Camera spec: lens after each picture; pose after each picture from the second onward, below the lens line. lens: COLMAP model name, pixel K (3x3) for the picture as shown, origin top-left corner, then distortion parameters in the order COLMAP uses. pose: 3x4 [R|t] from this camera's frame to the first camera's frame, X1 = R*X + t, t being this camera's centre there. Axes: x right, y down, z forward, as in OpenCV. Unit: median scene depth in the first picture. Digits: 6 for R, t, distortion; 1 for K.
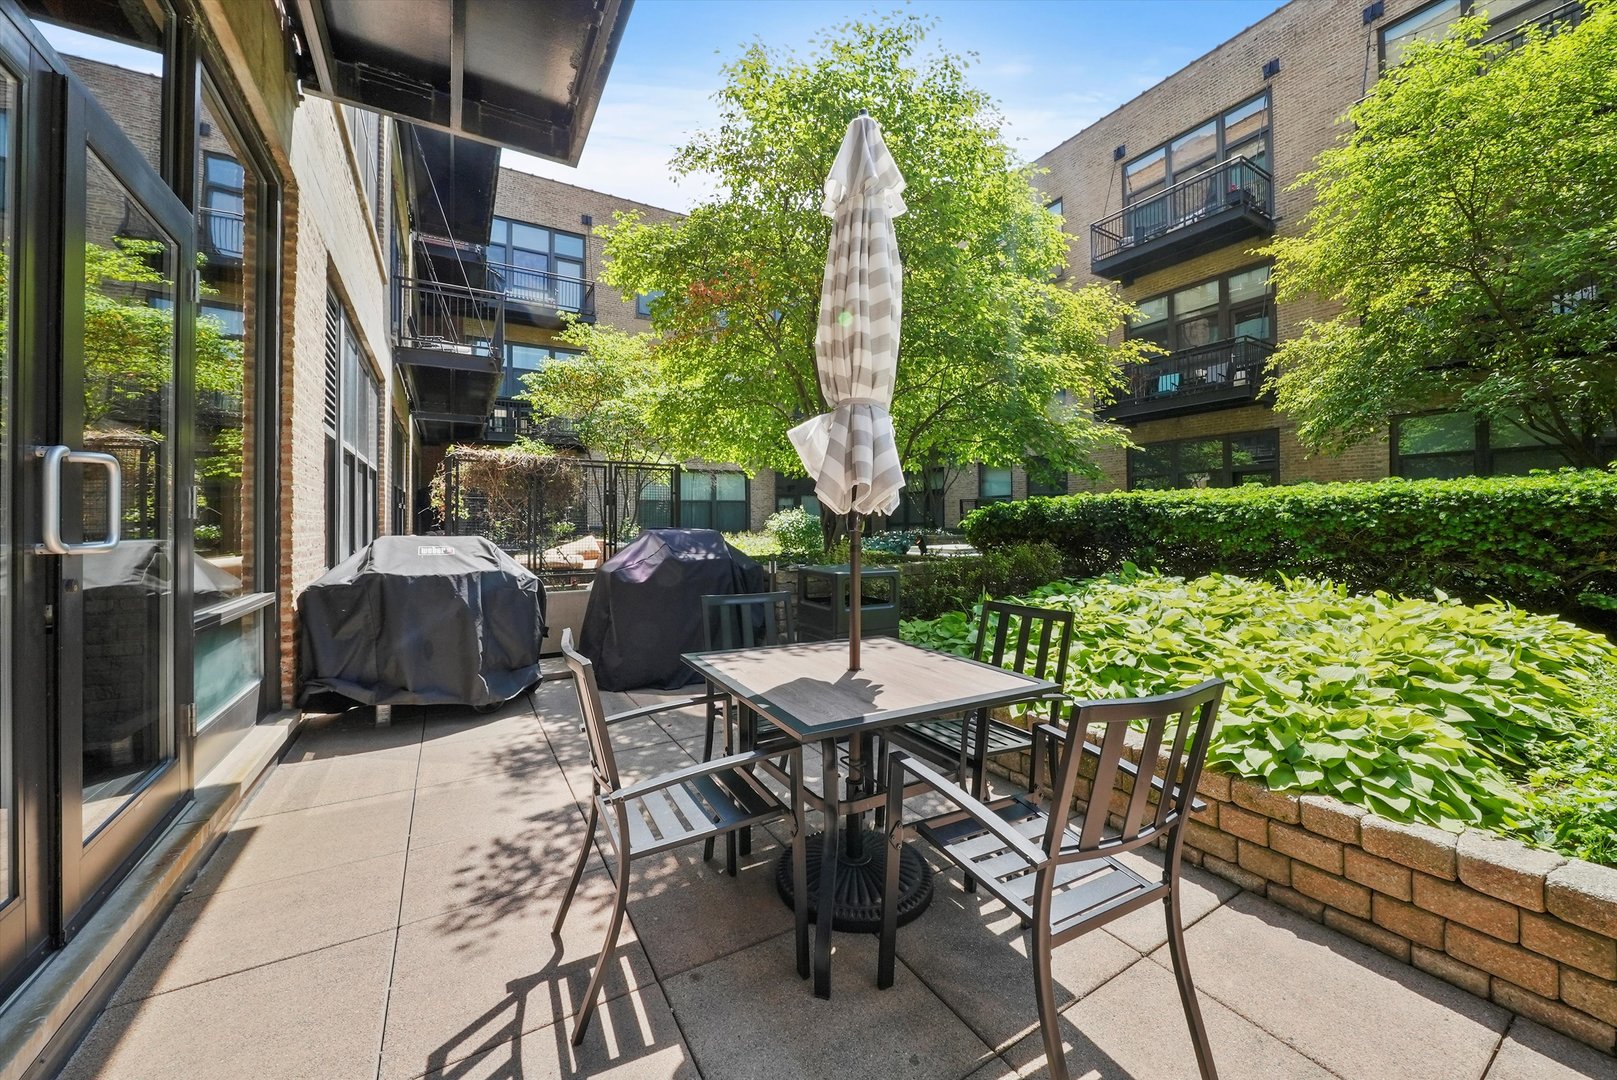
lens RADIAL K [[588.8, 0, 808.8], [0, 588.8, 513.8], [0, 0, 1]] dist [-0.011234, -0.000009]
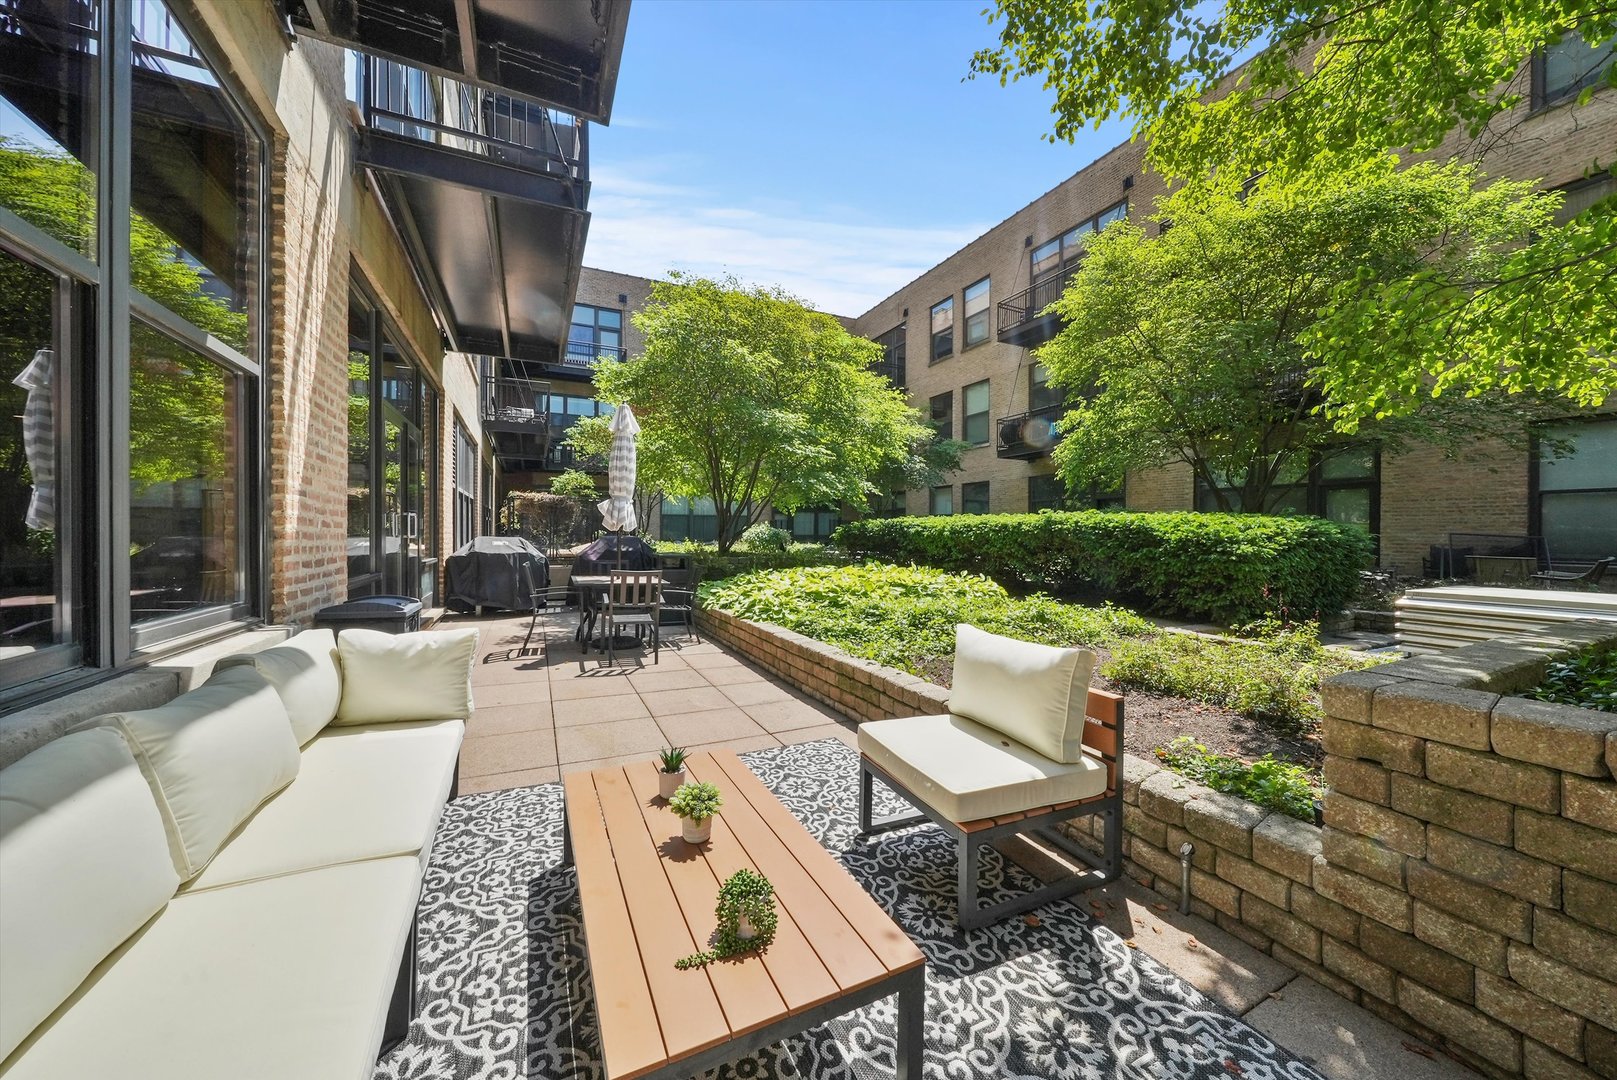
lens RADIAL K [[561.8, 0, 803.9], [0, 561.8, 535.9], [0, 0, 1]] dist [-0.006818, 0.000338]
pose [[0.995148, 0.015646, -0.097133, 0.450596], [-0.013595, 0.999671, 0.021739, -0.017097], [0.097441, -0.020313, 0.995034, -0.632887]]
